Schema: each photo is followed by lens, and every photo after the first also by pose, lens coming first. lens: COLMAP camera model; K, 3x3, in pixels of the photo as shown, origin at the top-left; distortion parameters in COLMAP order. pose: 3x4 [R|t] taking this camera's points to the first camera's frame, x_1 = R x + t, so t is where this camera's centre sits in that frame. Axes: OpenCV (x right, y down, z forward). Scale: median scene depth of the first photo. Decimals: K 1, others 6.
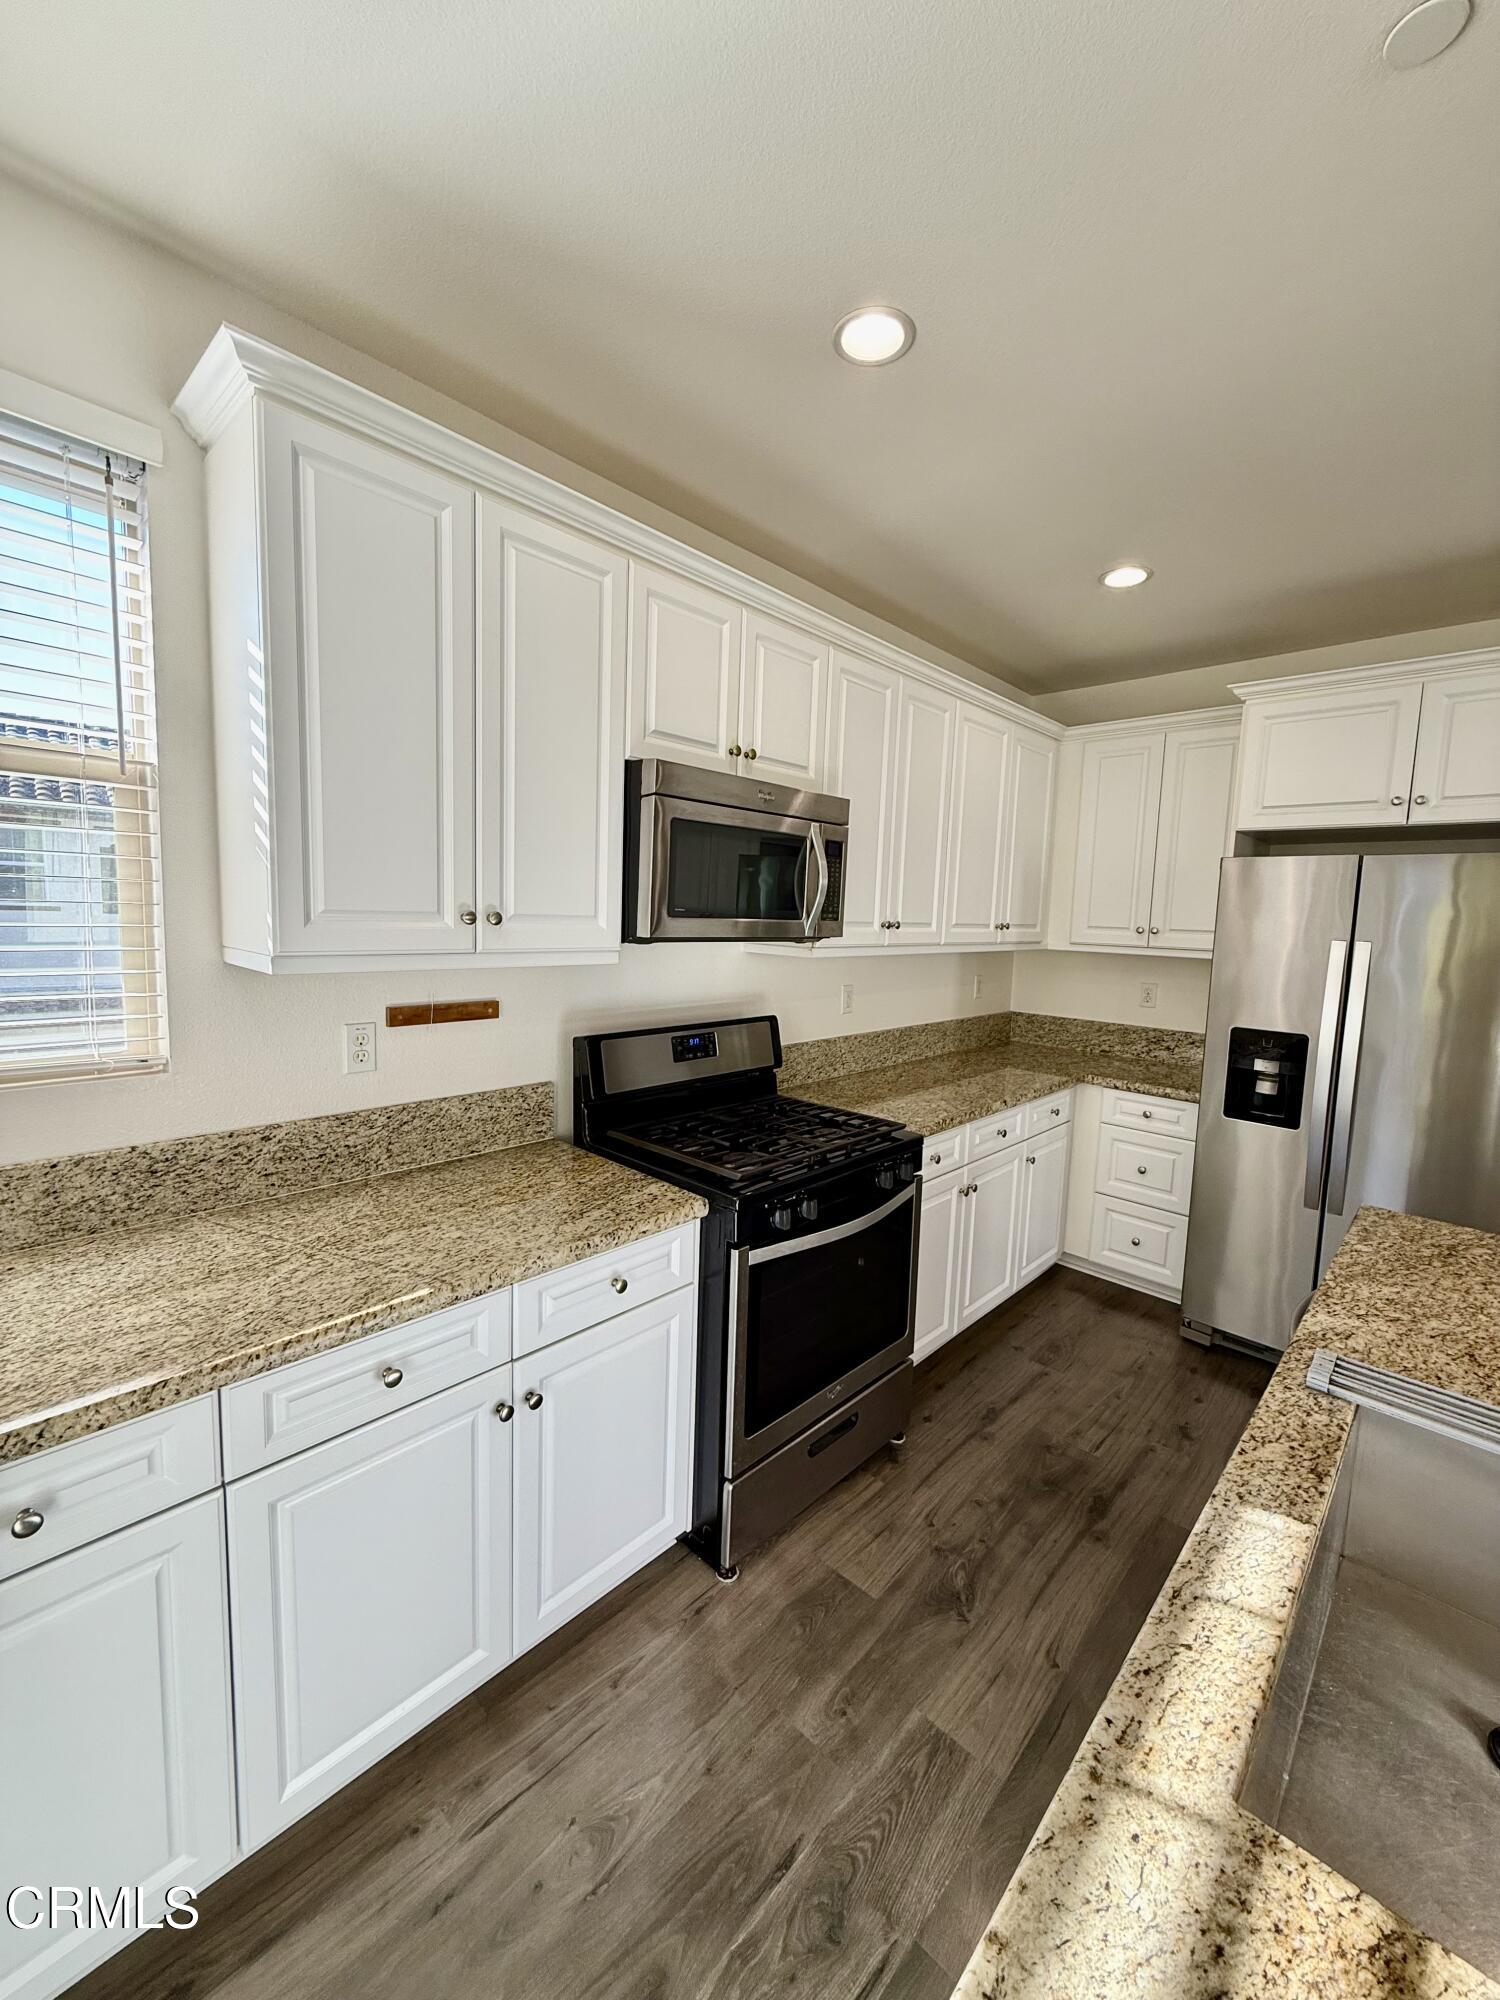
lens RADIAL K [[794.4, 0, 748.1], [0, 794.4, 993.7], [0, 0, 1]] dist [-0.002251, 0.000348]
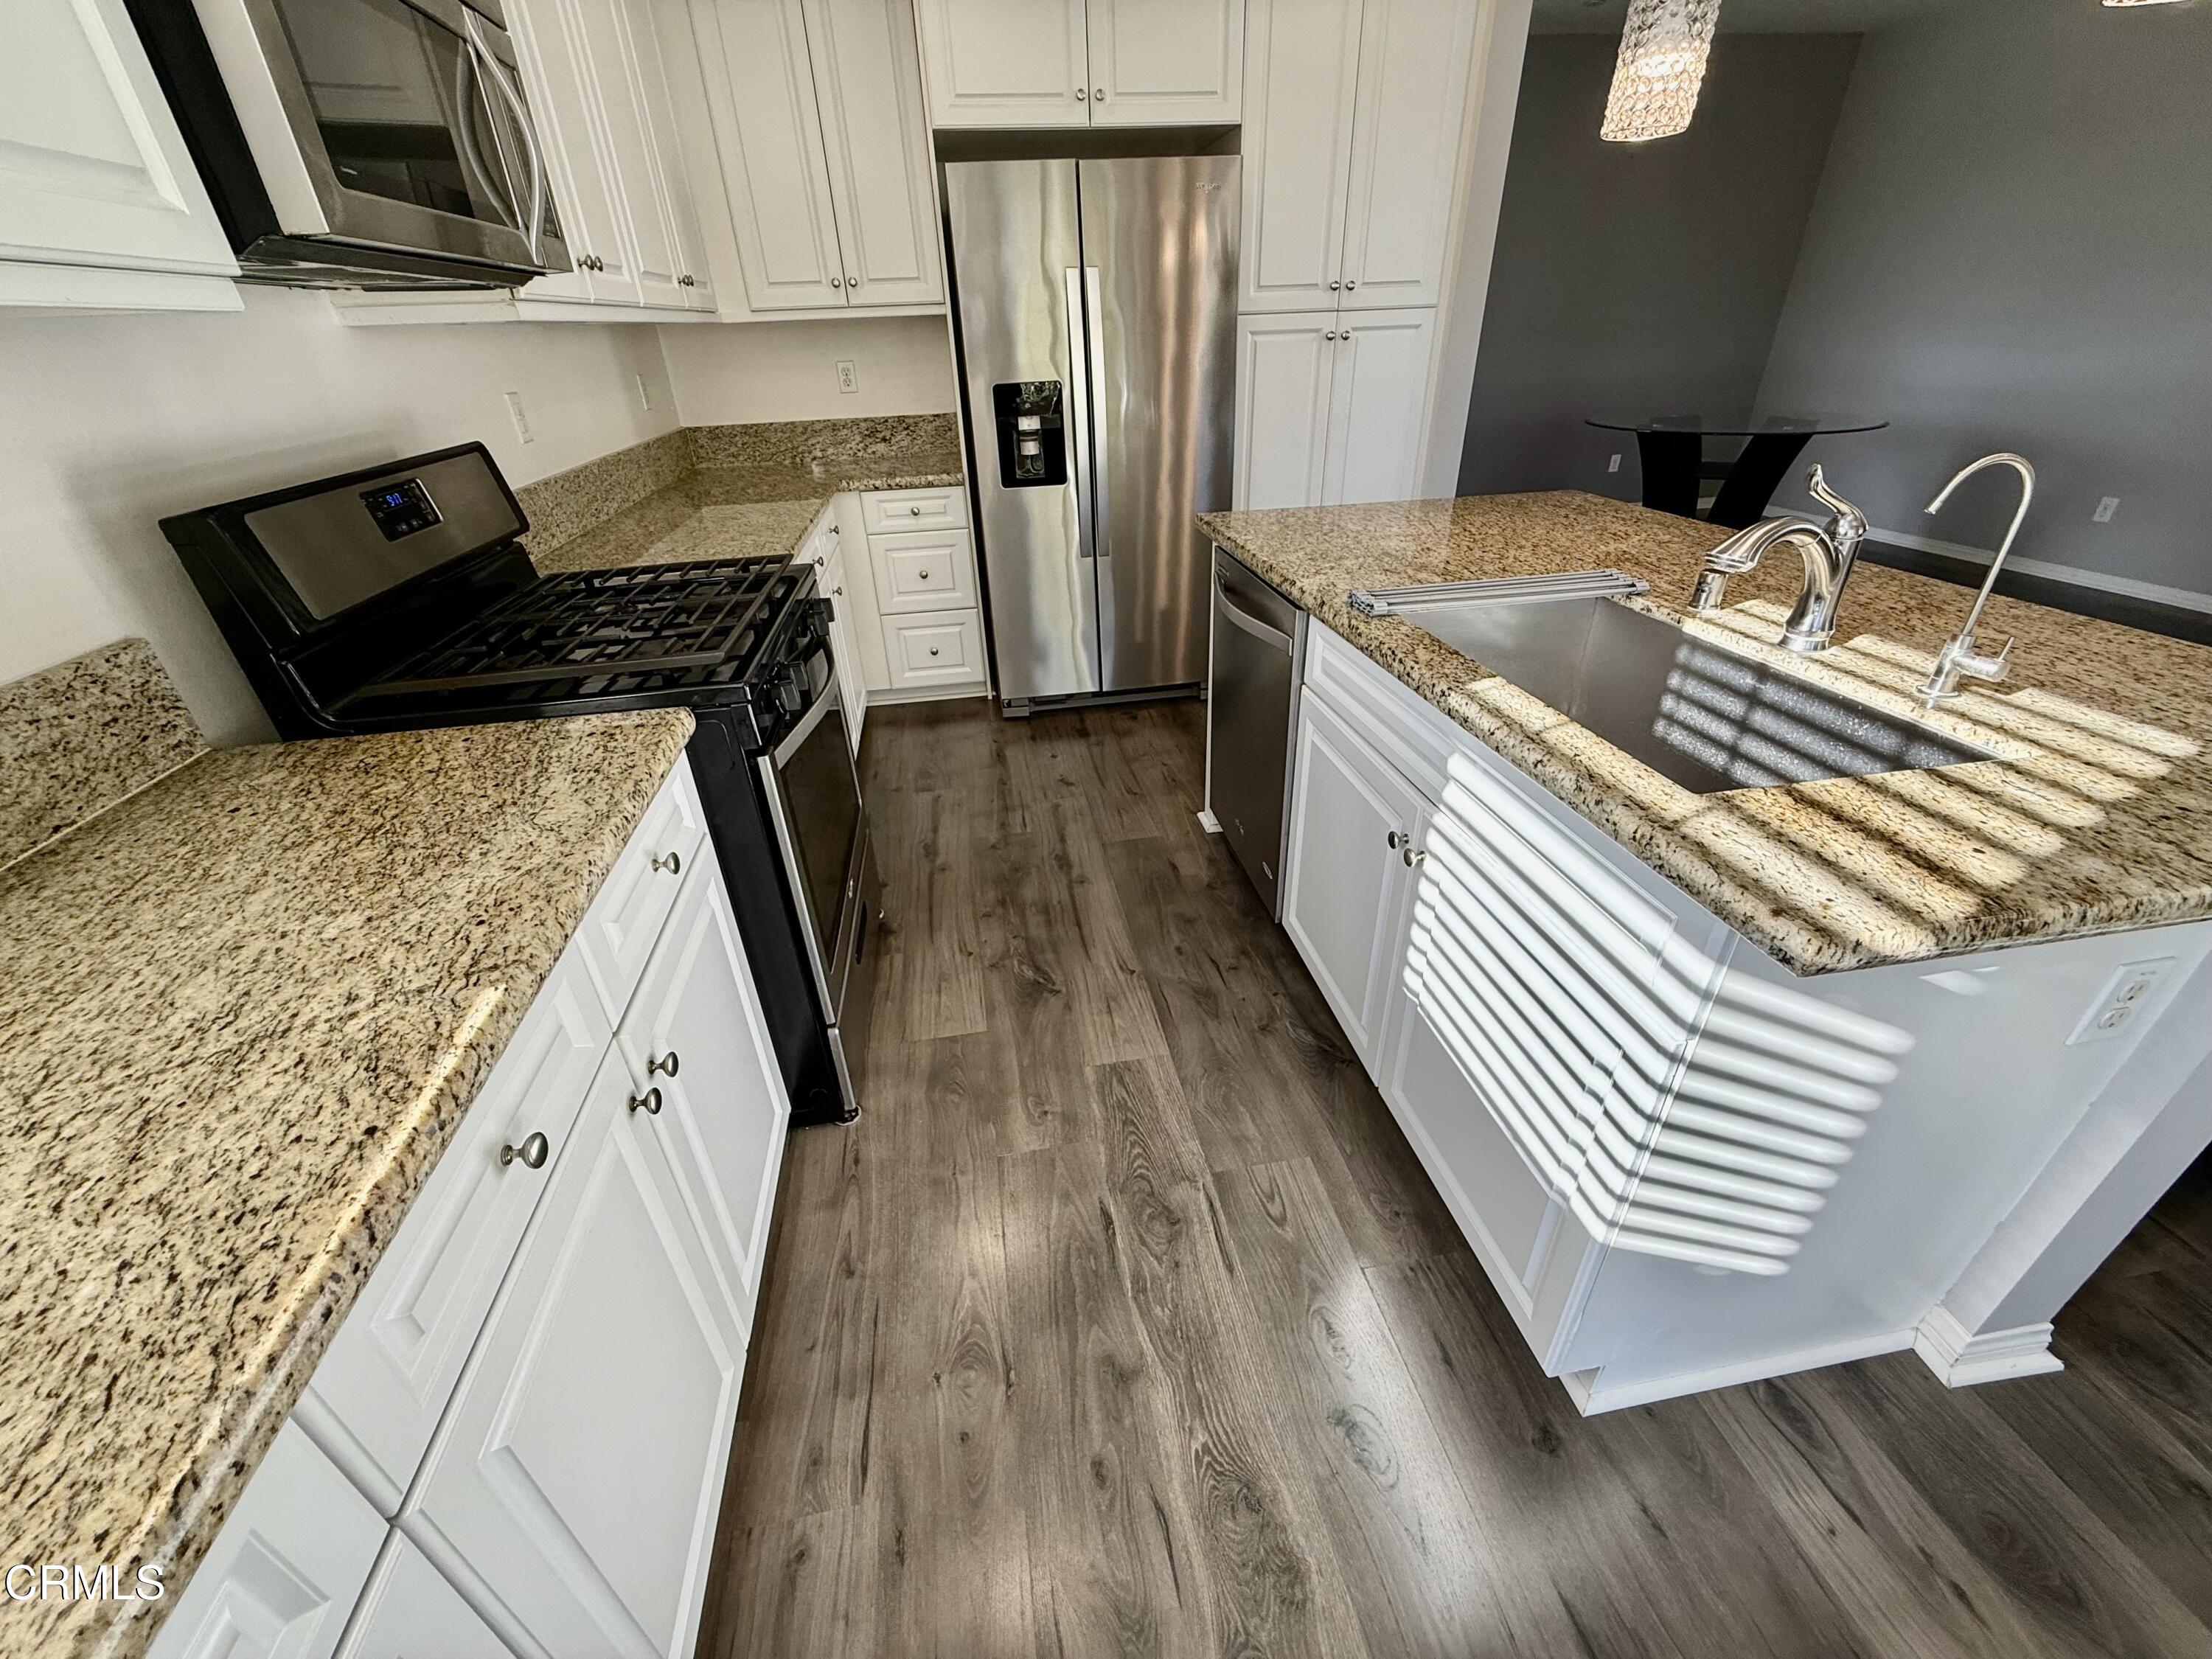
lens RADIAL K [[878.6, 0, 1101.7], [0, 878.6, 831.7], [0, 0, 1]] dist [-0.002251, 0.000348]
pose [[0.602145, -0.446470, 0.661880, -0.307814], [0.139120, 0.875015, 0.463676, 0.053786], [-0.786172, -0.187119, 0.588999, 0.248975]]
